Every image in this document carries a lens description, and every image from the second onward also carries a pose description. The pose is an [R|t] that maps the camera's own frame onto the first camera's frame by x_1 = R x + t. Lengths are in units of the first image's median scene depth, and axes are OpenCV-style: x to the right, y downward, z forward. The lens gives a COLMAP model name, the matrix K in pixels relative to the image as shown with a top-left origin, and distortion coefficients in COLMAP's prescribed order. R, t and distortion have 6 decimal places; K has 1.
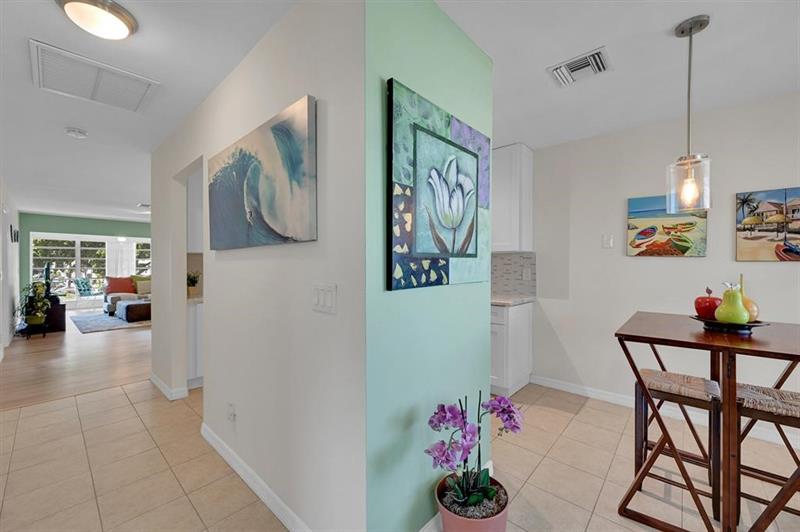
lens RADIAL K [[319.1, 0, 398.9], [0, 319.1, 262.1], [0, 0, 1]] dist [0.001012, 0.000998]
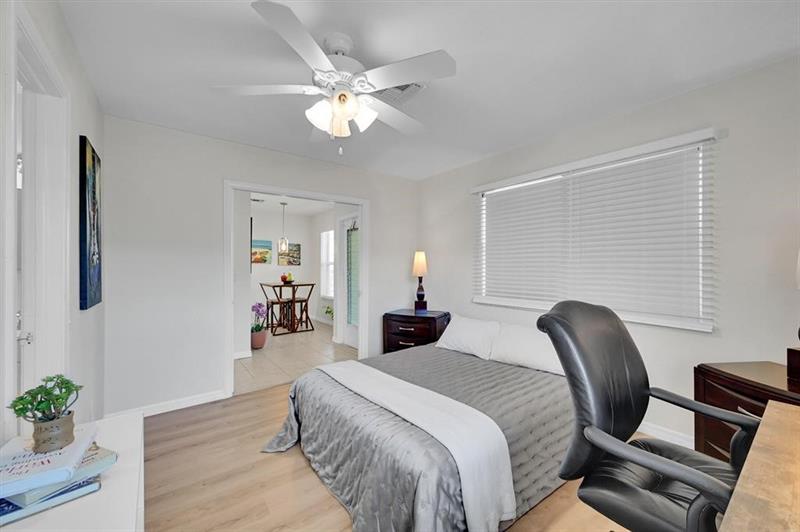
lens RADIAL K [[319.1, 0, 399.4], [0, 319.1, 264.5], [0, 0, 1]] dist [0.001012, 0.000998]
pose [[0.195700, 0.001154, 0.980663, -1.608657], [-0.009618, 0.999953, 0.000743, -0.020747], [-0.980617, -0.009577, 0.195702, -0.689991]]
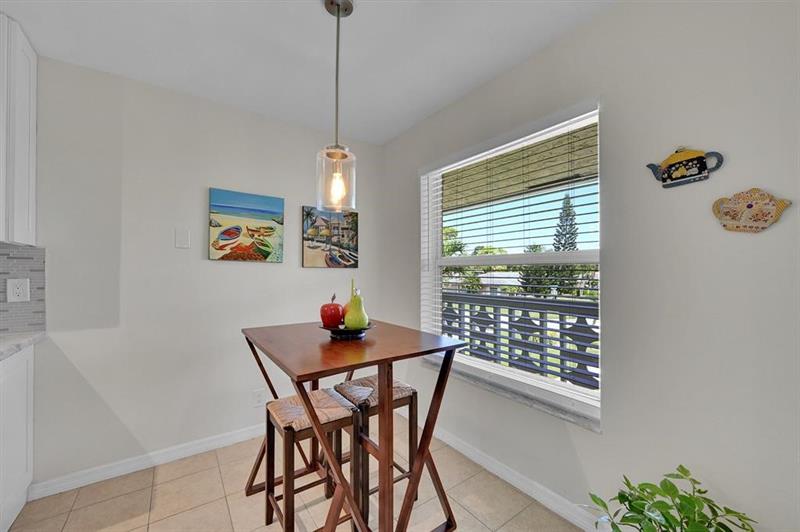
lens RADIAL K [[319.1, 0, 398.6], [0, 319.1, 268.4], [0, 0, 1]] dist [0.001012, 0.000998]
pose [[0.223873, 0.006688, 0.974595, 0.052918], [-0.004993, 0.999971, -0.005716, 0.005383], [-0.974605, -0.003587, 0.223900, 0.400882]]
